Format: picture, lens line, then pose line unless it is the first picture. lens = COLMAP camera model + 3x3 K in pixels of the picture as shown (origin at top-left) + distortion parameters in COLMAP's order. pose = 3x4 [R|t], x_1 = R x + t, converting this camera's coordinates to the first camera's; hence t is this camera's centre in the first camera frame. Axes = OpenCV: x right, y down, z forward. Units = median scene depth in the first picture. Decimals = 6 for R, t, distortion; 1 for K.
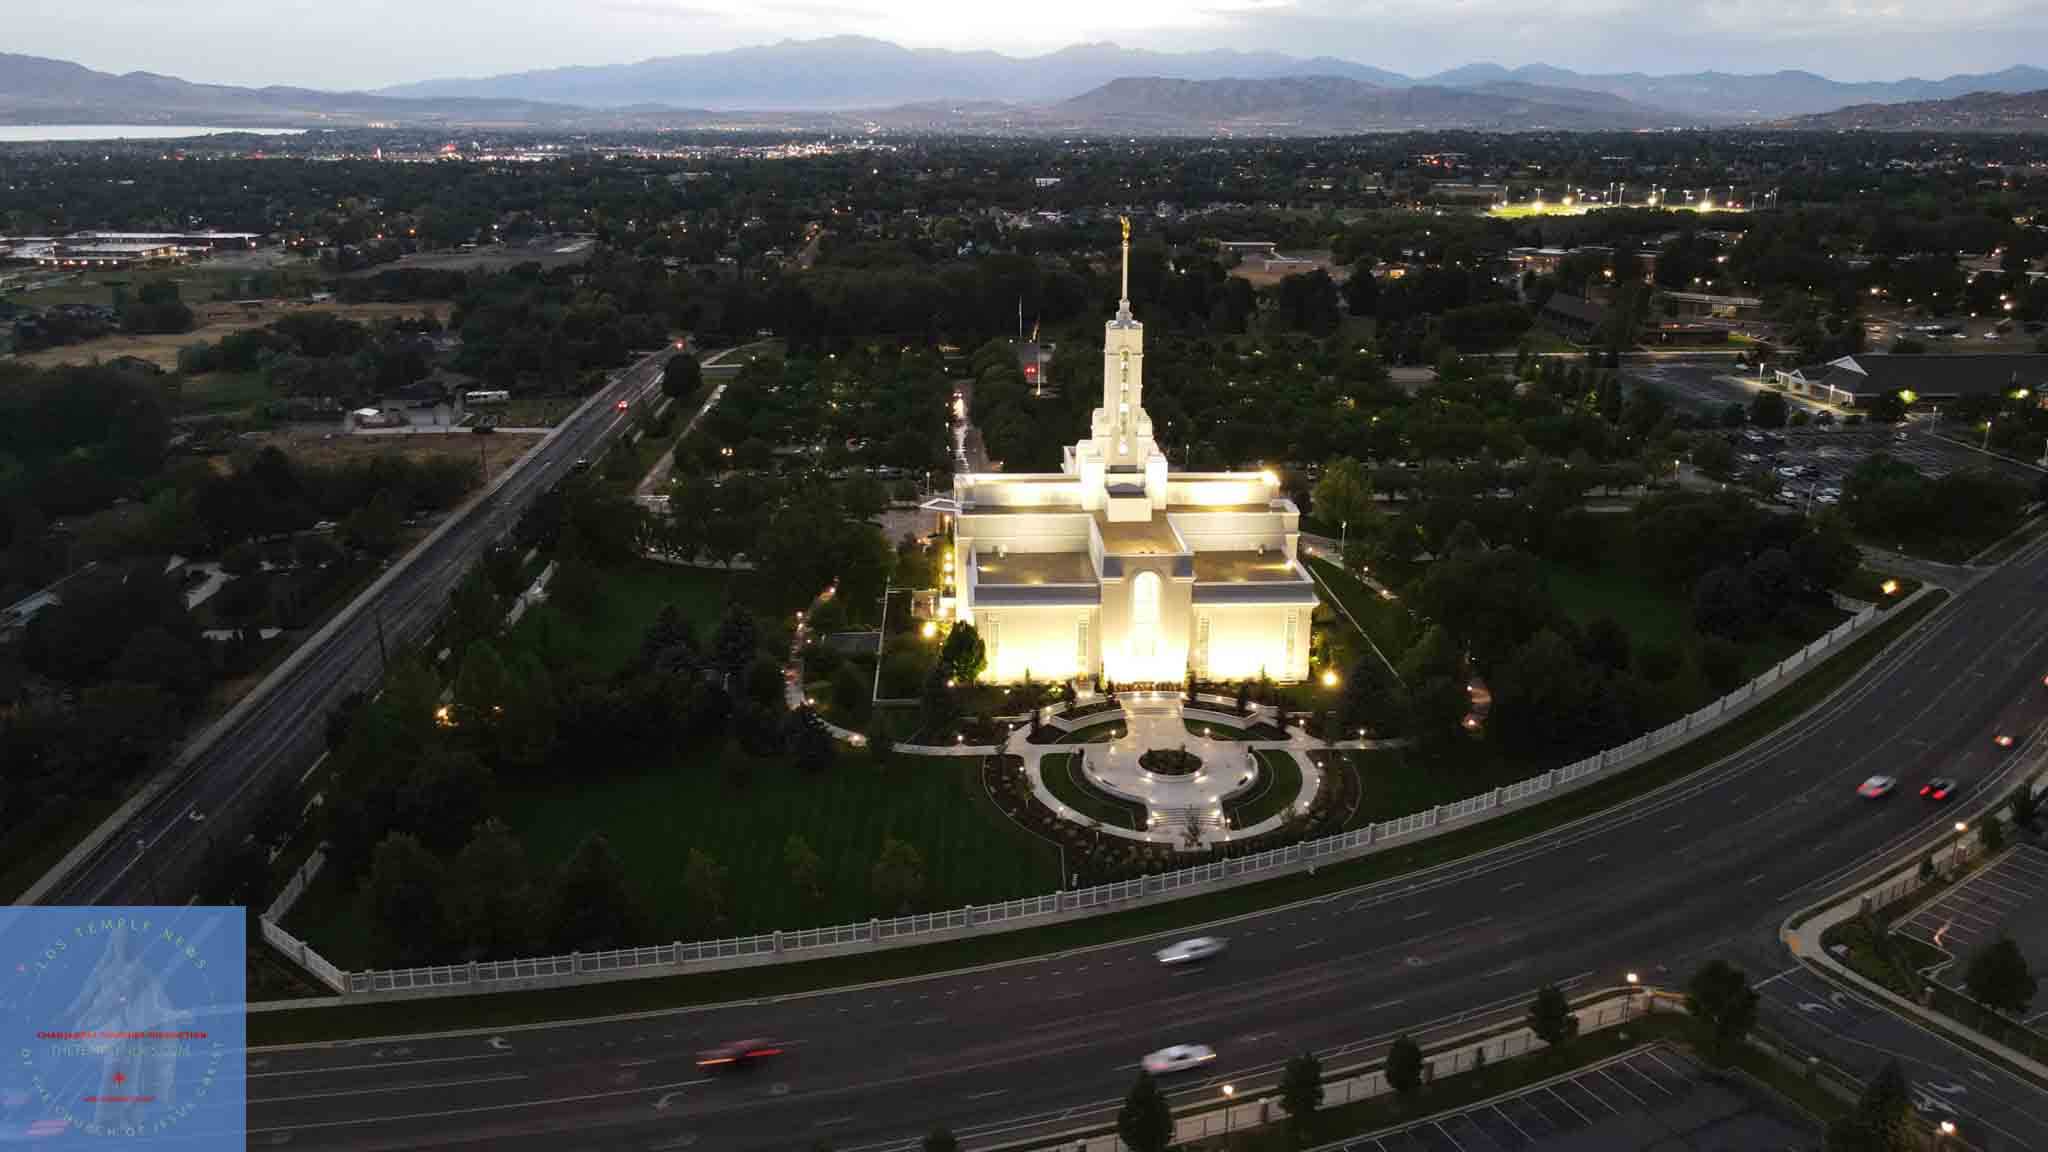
lens RADIAL K [[1524.9, 0, 1032.3], [0, 1524.9, 574.4], [0, 0, 1]] dist [-0.011075, 0.062307]
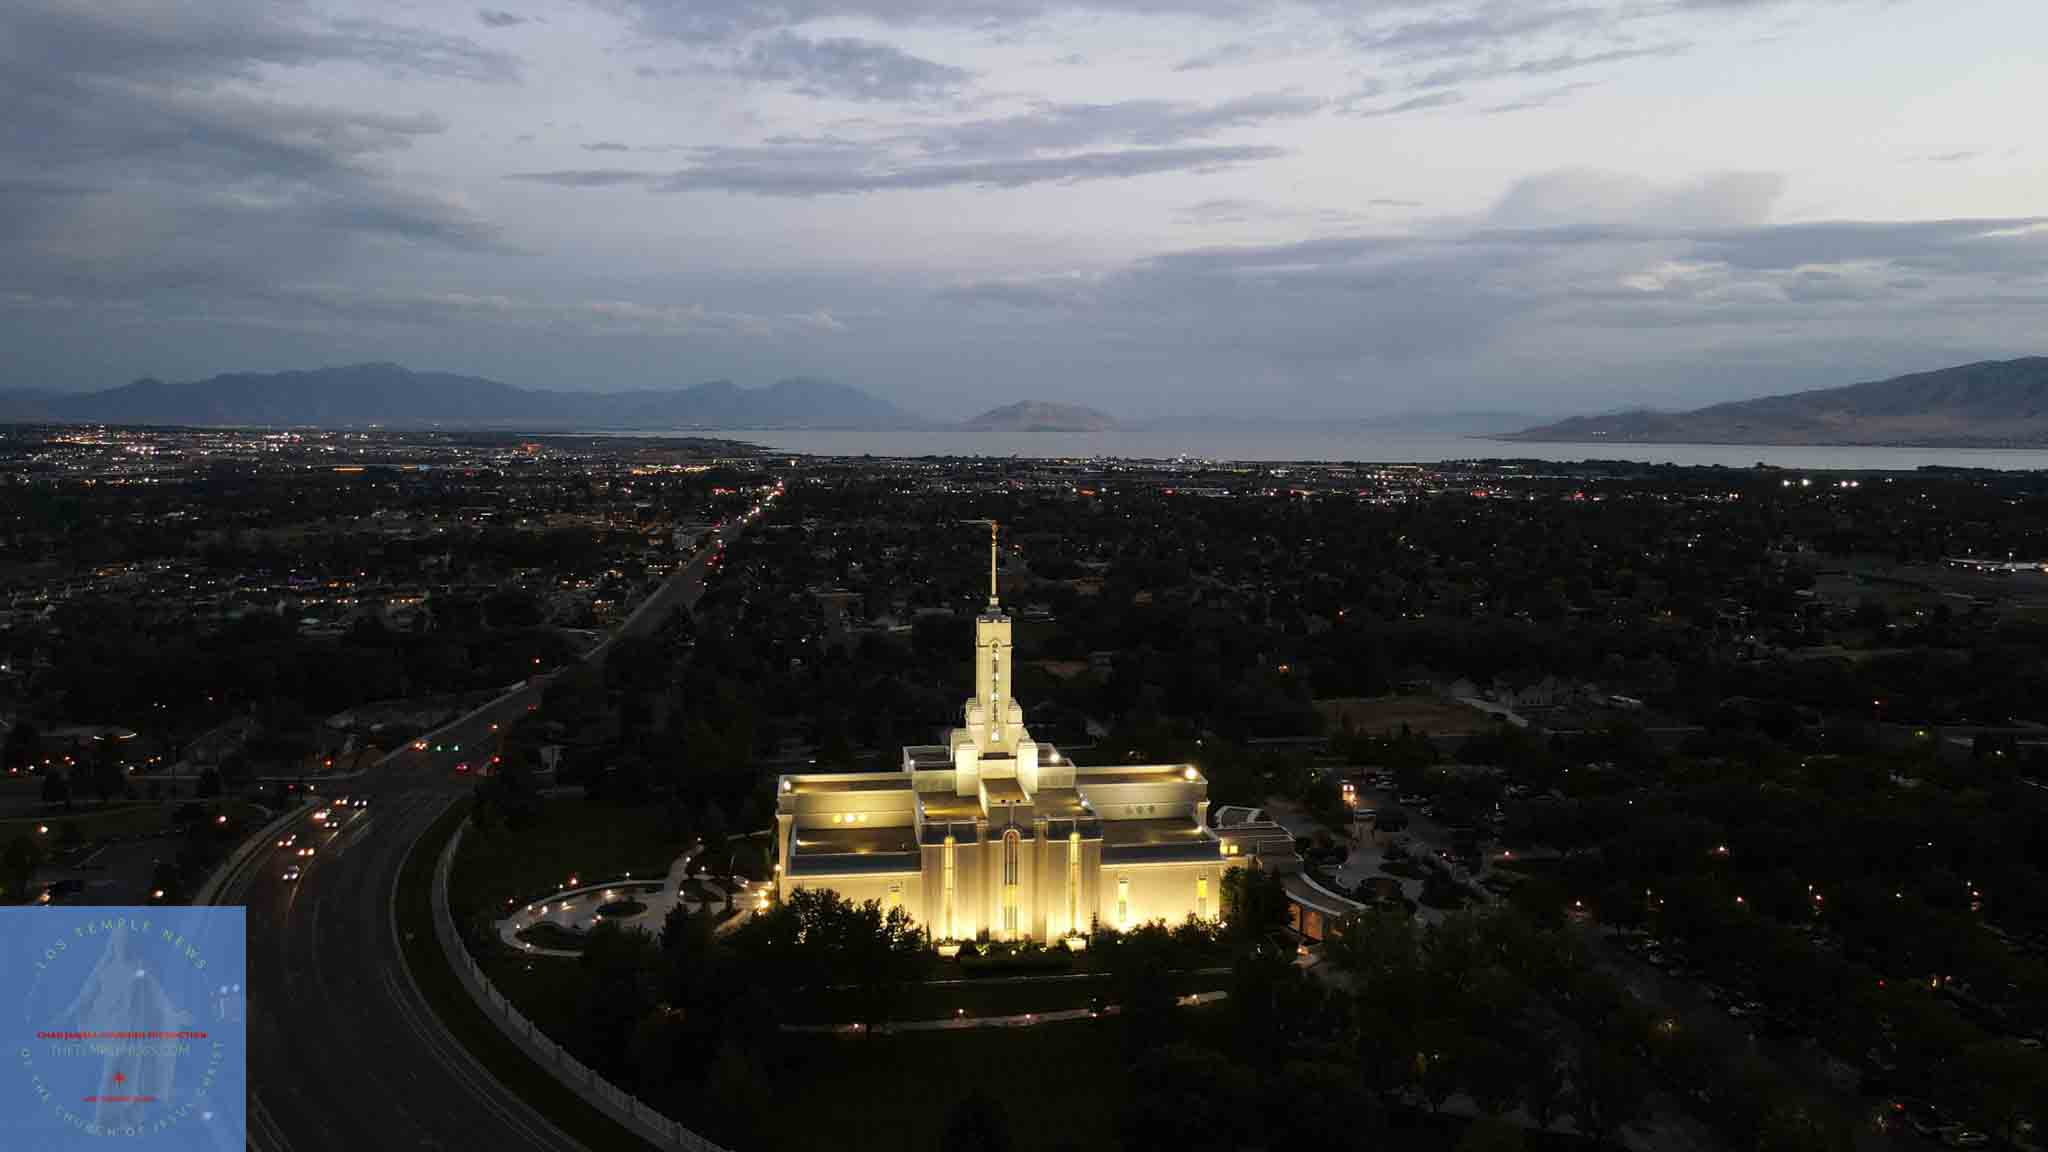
lens RADIAL K [[1524.9, 0, 1032.3], [0, 1524.9, 574.4], [0, 0, 1]] dist [-0.011075, 0.062307]
pose [[0.078570, 0.094744, -0.992396, 1.185280], [-0.297093, 0.952466, 0.067411, -0.290796], [0.951610, 0.289537, 0.102983, 0.968098]]
